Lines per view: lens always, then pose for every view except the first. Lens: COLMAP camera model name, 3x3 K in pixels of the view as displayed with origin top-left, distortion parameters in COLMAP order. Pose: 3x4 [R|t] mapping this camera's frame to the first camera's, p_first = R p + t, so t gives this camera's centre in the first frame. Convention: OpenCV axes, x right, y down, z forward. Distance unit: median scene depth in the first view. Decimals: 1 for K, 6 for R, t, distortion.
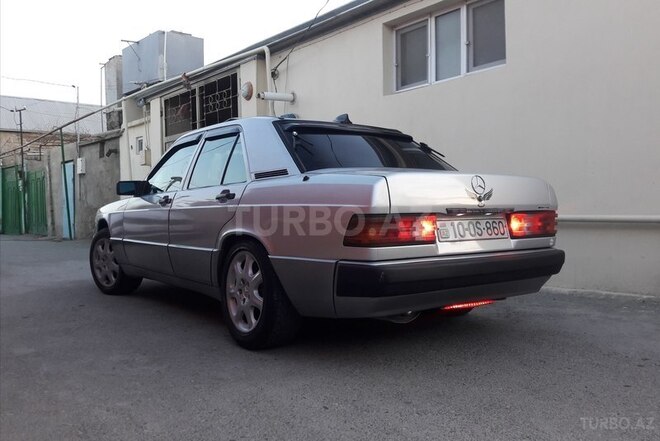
lens RADIAL K [[558.3, 0, 330.0], [0, 558.3, 220.5], [0, 0, 1]] dist [0.004470, -0.001751]
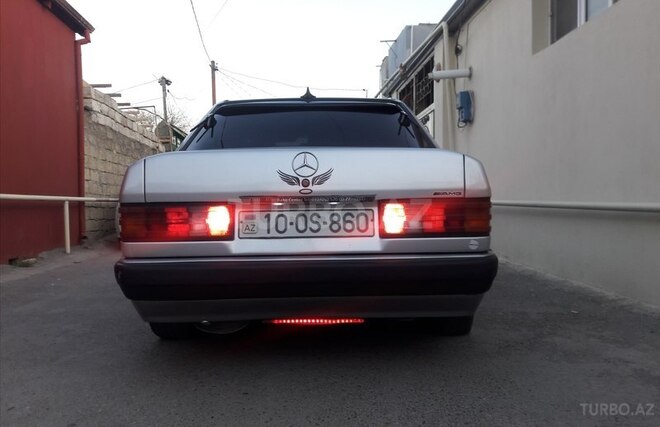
lens RADIAL K [[512.2, 0, 330.0], [0, 512.2, 213.5], [0, 0, 1]] dist [0.017797, 0.002756]
pose [[0.811386, 0.014793, -0.584323, 0.673394], [-0.000603, 0.999700, 0.024472, -0.014317], [0.584510, -0.019504, 0.811152, 0.441520]]
